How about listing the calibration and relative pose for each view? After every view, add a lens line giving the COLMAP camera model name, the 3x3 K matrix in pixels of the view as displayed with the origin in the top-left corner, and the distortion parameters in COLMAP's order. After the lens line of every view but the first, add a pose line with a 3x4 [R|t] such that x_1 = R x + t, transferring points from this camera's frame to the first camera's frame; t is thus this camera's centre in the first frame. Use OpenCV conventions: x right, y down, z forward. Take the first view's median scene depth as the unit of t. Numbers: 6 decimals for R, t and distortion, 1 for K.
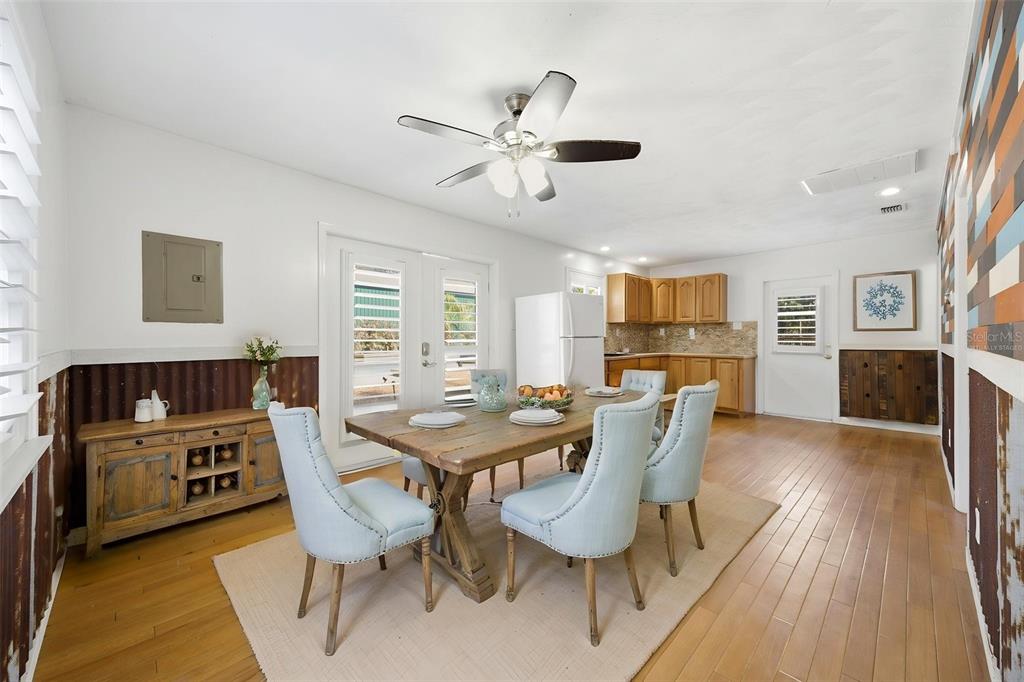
lens RADIAL K [[388.1, 0, 512.0], [0, 388.1, 341.0], [0, 0, 1]] dist [0.021201, 0.000015]
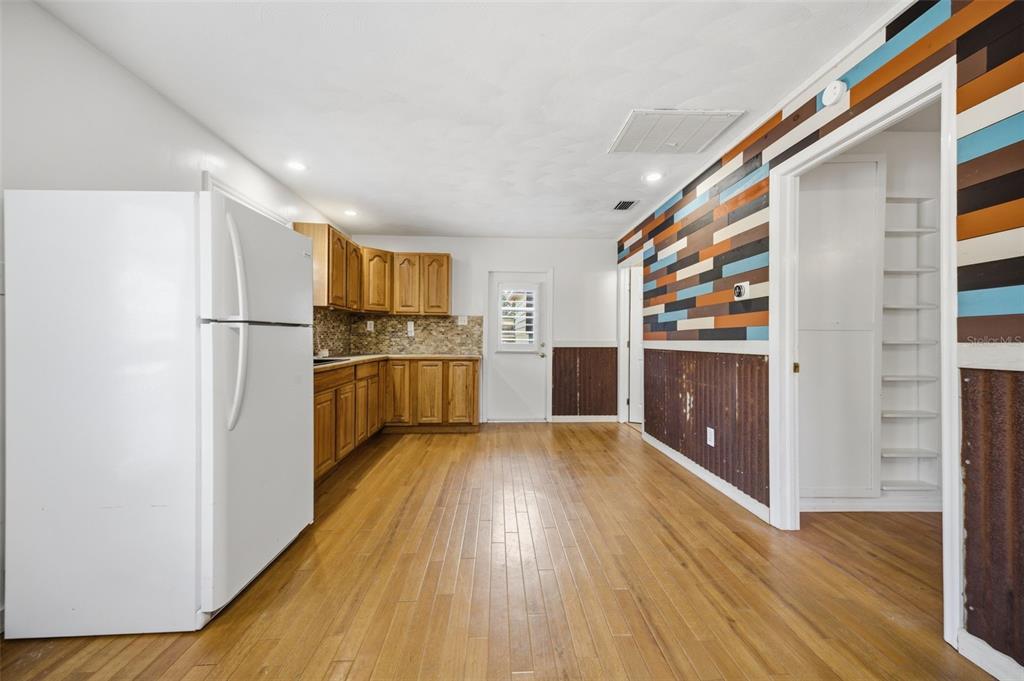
lens RADIAL K [[388.1, 0, 512.0], [0, 388.1, 340.5], [0, 0, 1]] dist [0.021201, 0.000015]
pose [[0.667869, 0.005150, 0.744261, 0.030773], [-0.002250, 0.999985, -0.004901, 0.007464], [-0.744275, 0.001599, 0.667871, 0.372471]]
